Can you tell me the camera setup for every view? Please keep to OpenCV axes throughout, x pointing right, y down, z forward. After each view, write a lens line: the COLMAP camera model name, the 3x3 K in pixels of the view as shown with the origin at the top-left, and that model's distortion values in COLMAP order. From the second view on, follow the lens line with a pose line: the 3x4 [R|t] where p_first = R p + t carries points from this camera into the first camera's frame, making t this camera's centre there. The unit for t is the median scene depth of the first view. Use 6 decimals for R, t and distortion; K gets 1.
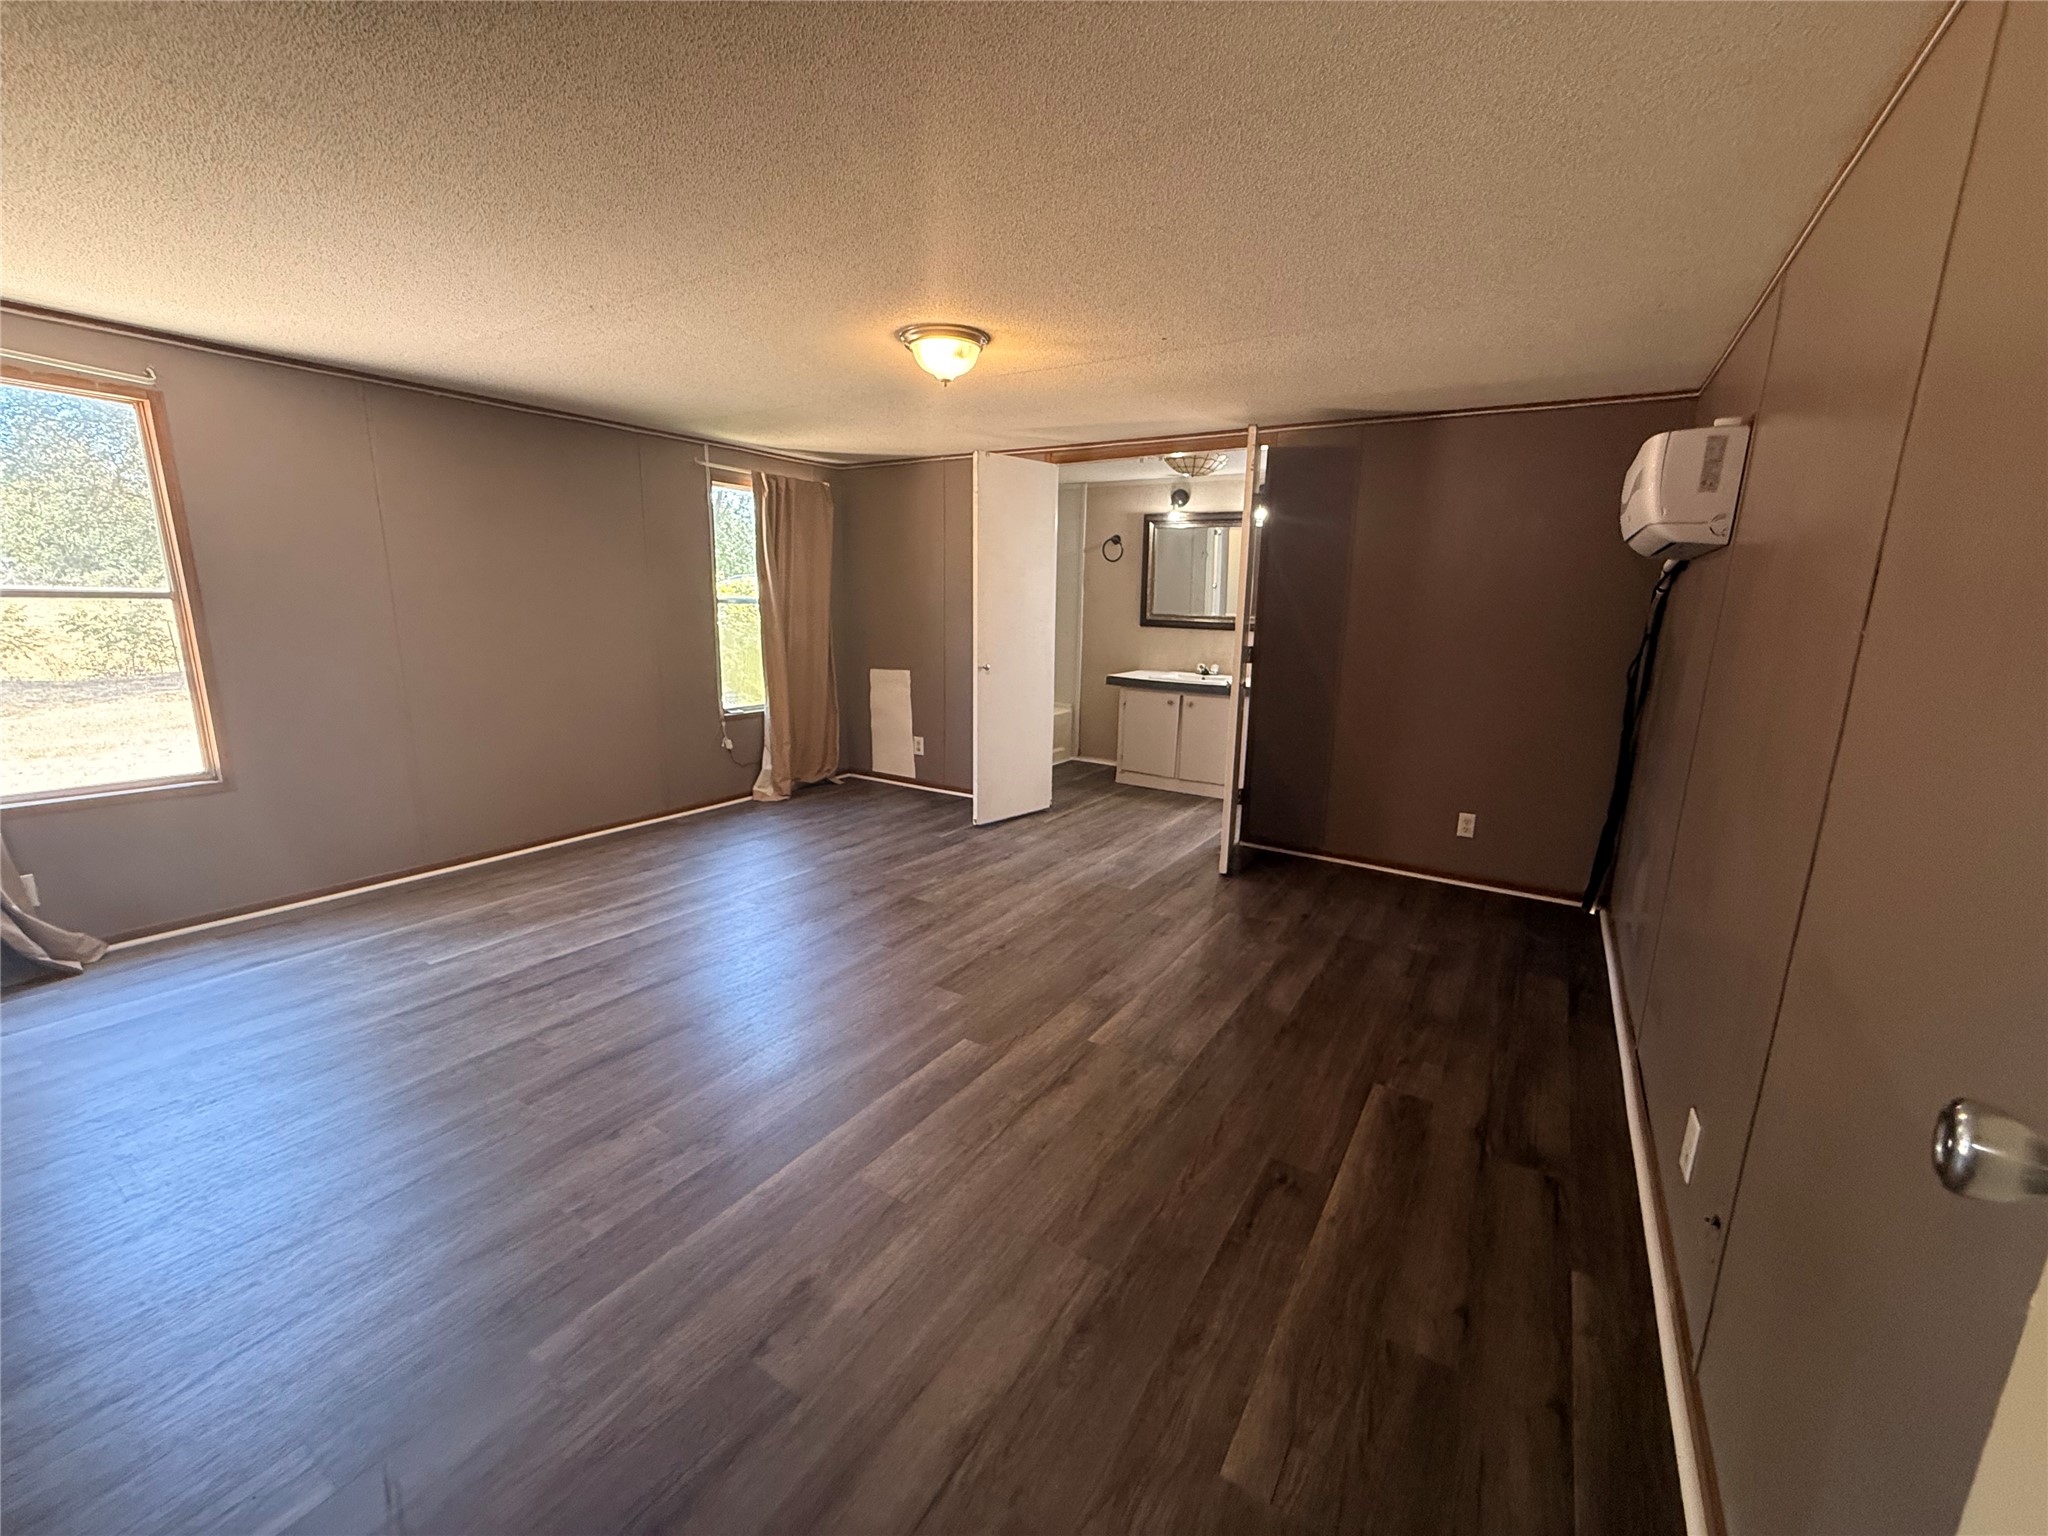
lens RADIAL K [[823.4, 0, 1018.3], [0, 823.4, 772.2], [0, 0, 1]] dist [-0.000628, 0.000756]
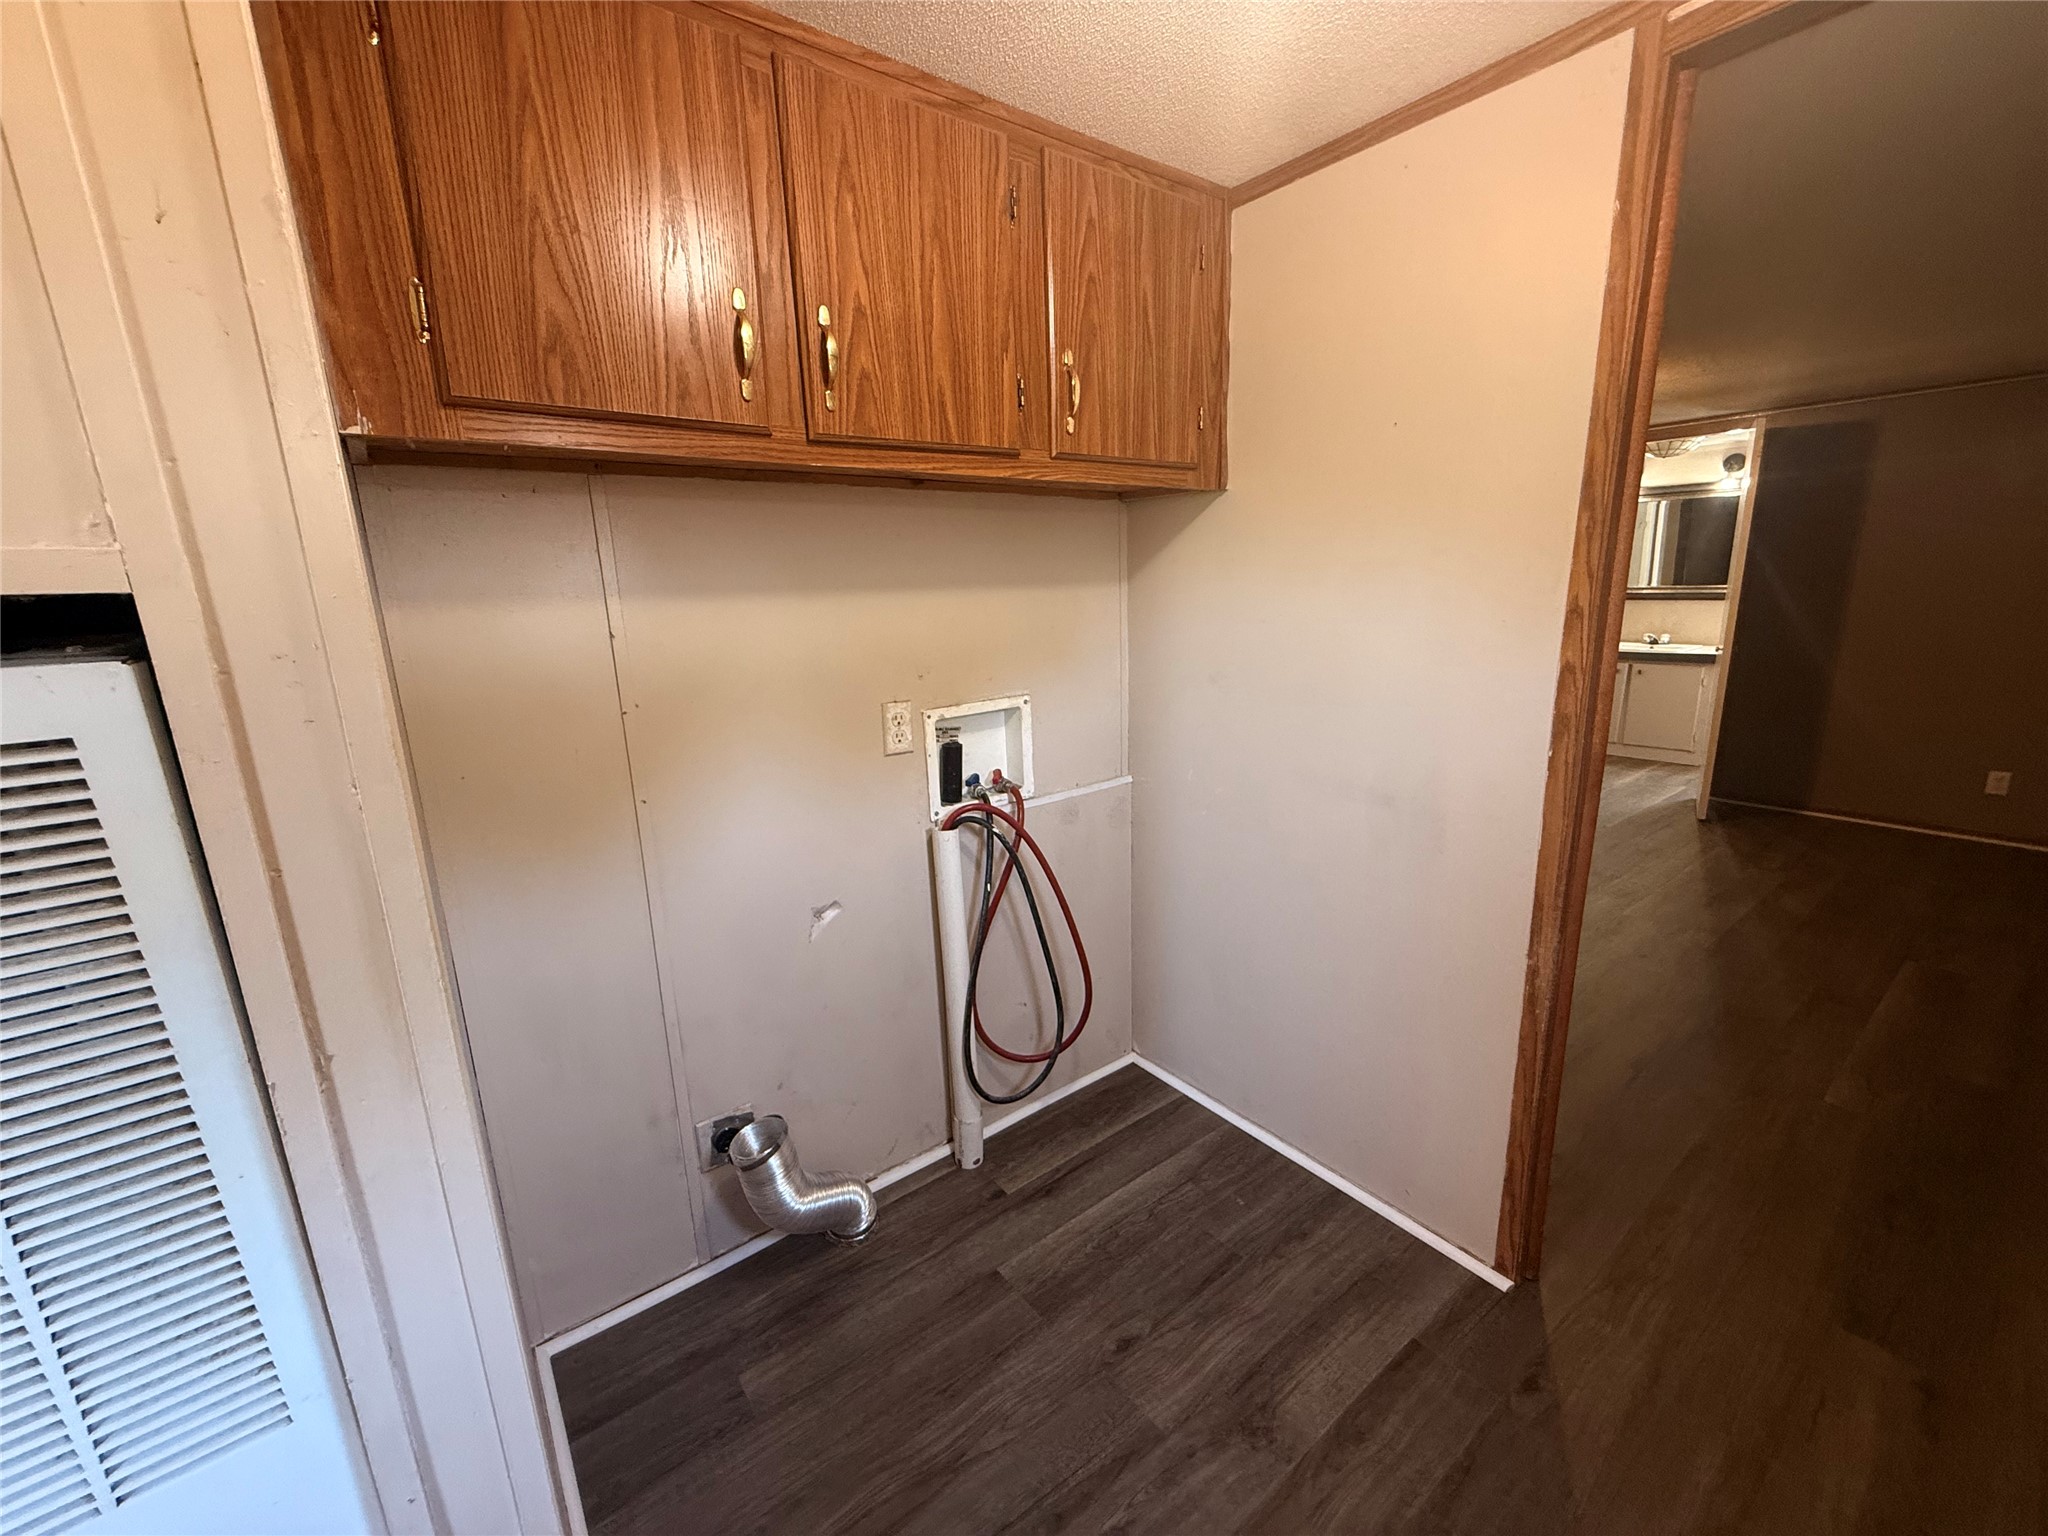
lens RADIAL K [[823.4, 0, 1030.0], [0, 823.4, 766.0], [0, 0, 1]] dist [-0.000628, 0.000756]
pose [[0.939183, 0.028621, -0.342222, -0.221949], [-0.024642, 0.999569, 0.015971, 0.054980], [0.342531, -0.006567, 0.939483, -0.349817]]
